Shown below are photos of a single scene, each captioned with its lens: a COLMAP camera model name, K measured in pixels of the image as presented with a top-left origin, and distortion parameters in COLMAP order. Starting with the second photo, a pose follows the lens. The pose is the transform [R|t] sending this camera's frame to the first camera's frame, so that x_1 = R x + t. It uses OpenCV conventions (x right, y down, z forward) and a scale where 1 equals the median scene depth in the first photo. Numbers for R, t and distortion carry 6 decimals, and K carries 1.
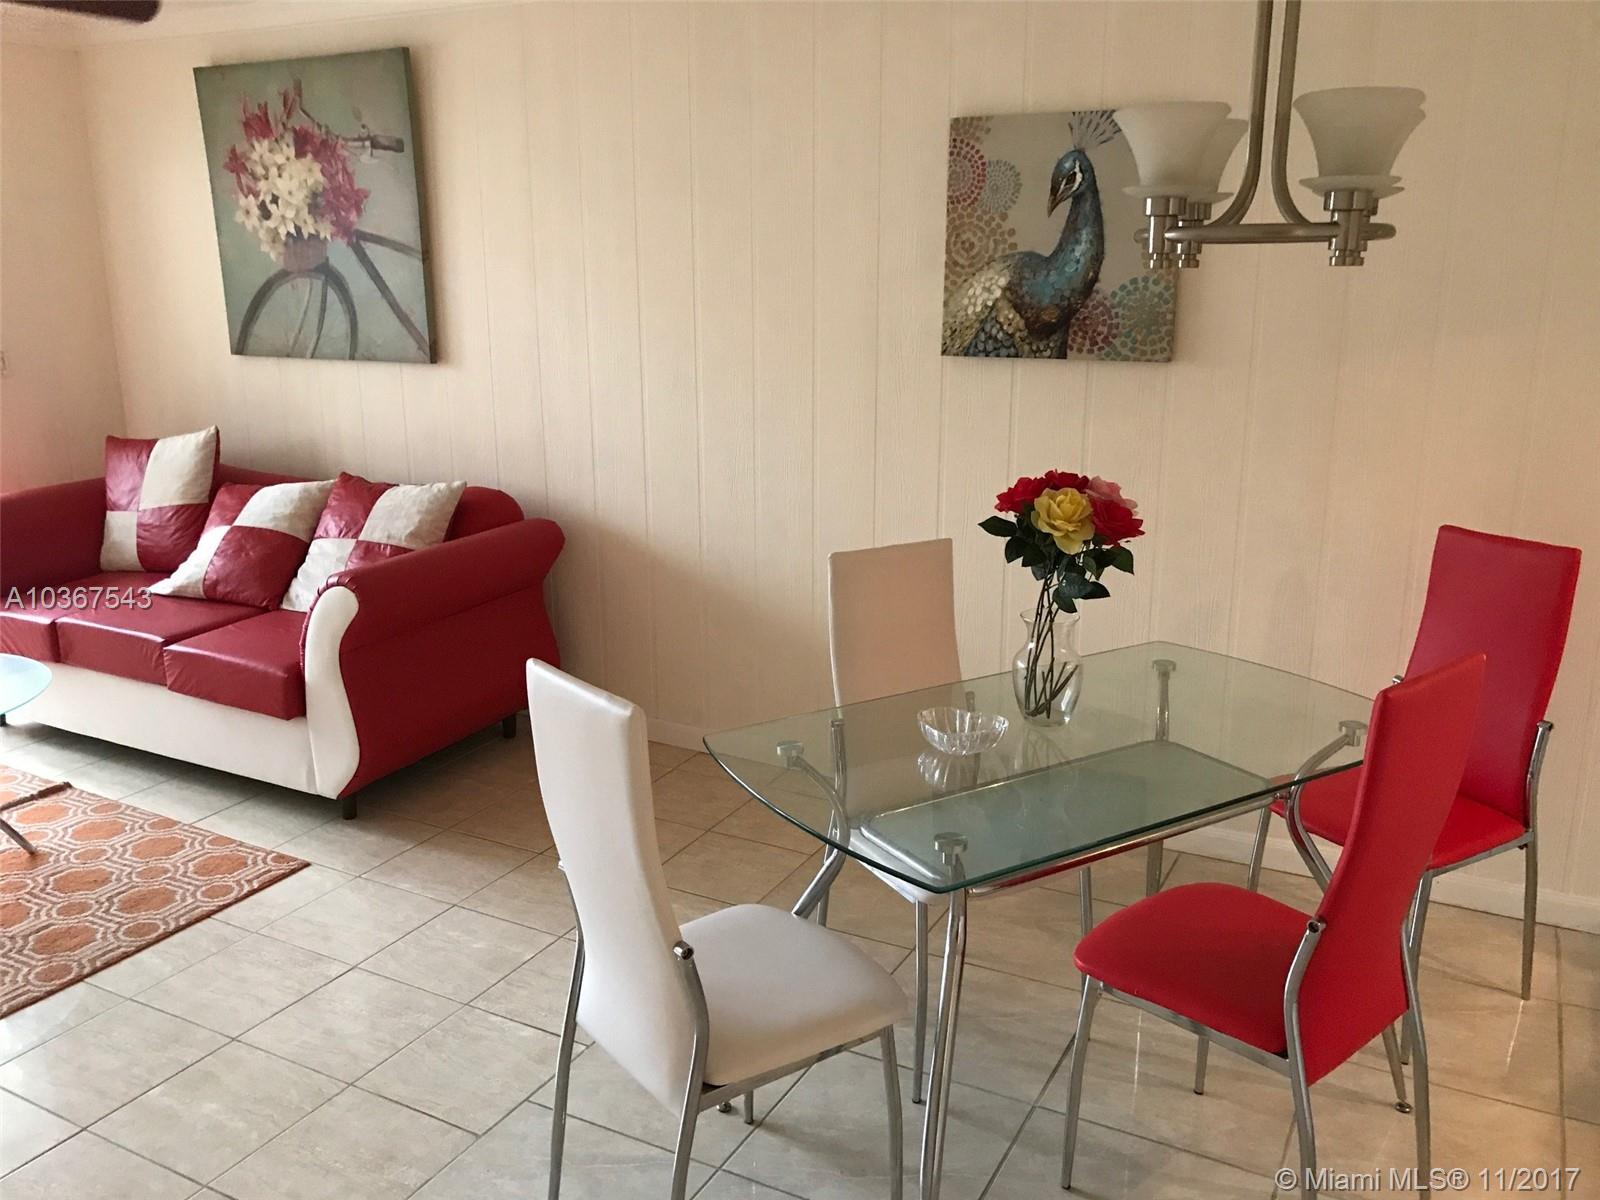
lens RADIAL K [[1337.5, 0, 798.7], [0, 1337.5, 602.7], [0, 0, 1]] dist [-0.010619, 0.053754]
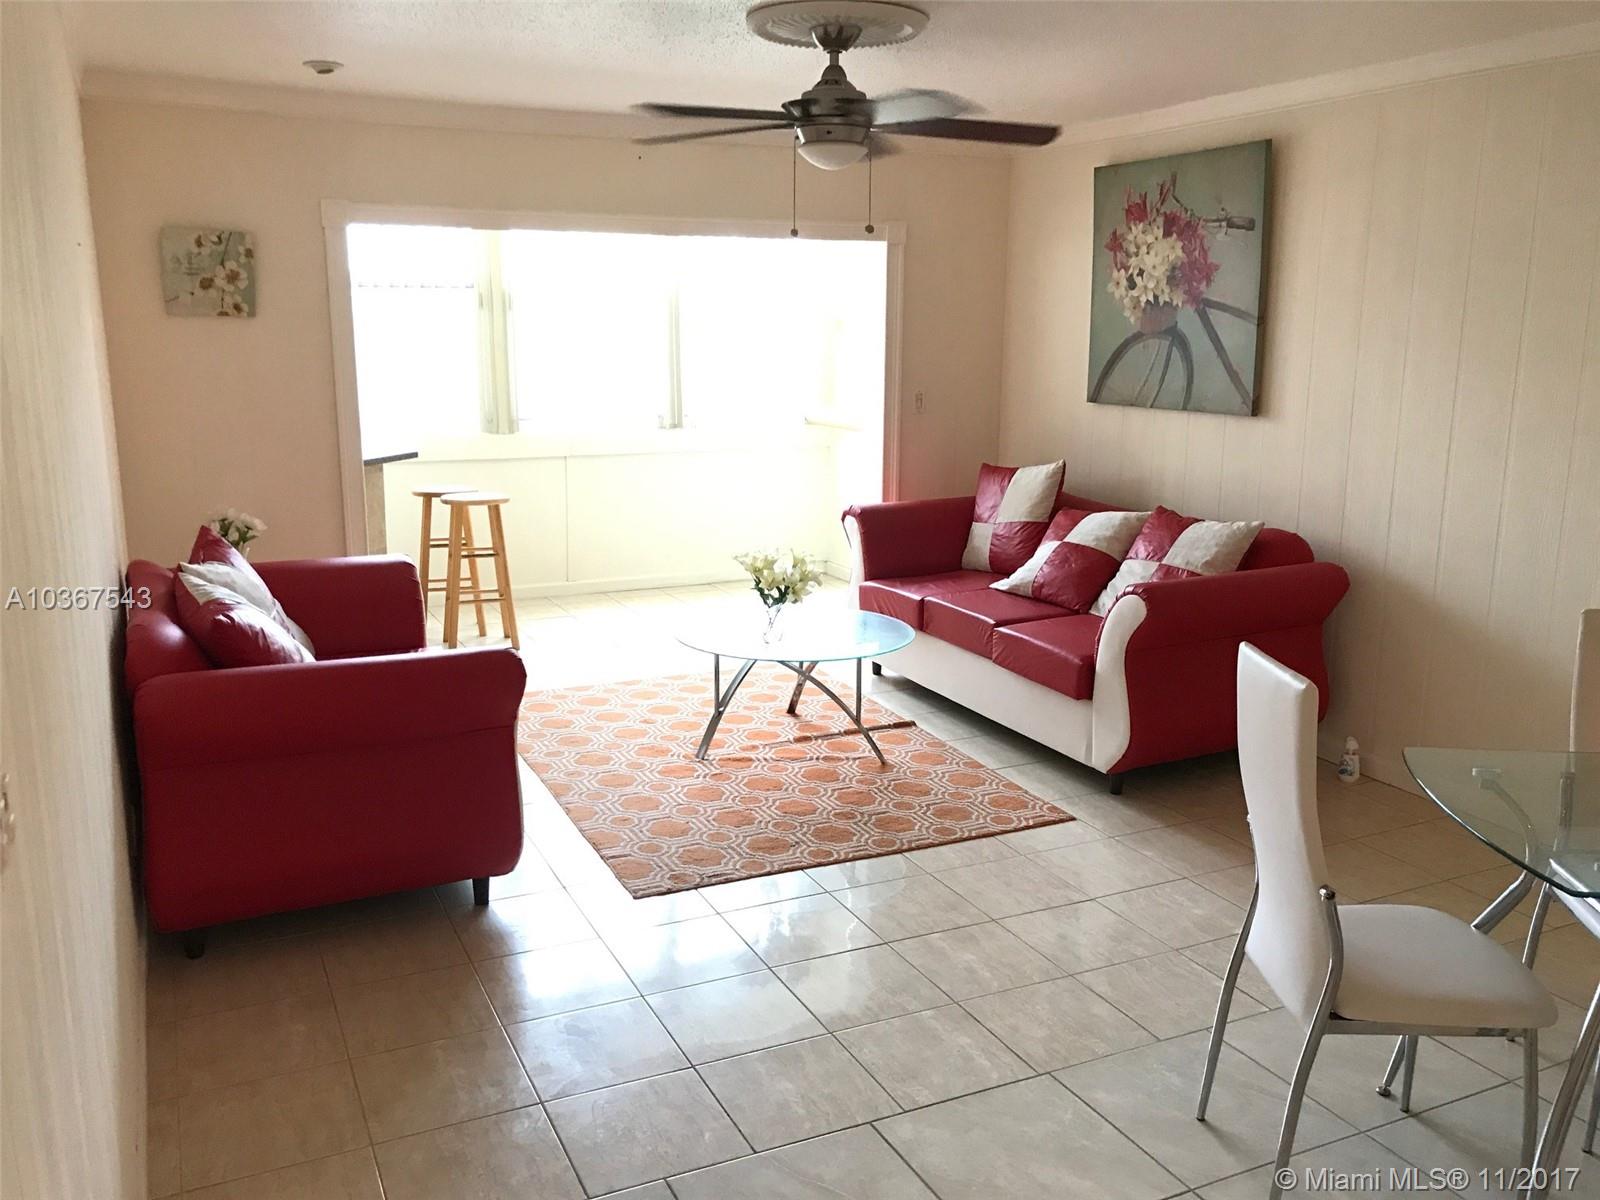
lens RADIAL K [[1333.1, 0, 761.2], [0, 1333.1, 591.5], [0, 0, 1]] dist [0.054023, -0.119904]
pose [[0.797055, 0.122610, -0.591329, 0.090685], [-0.151787, 0.988413, 0.000349, 0.031981], [0.584520, 0.089478, 0.806430, -0.148146]]
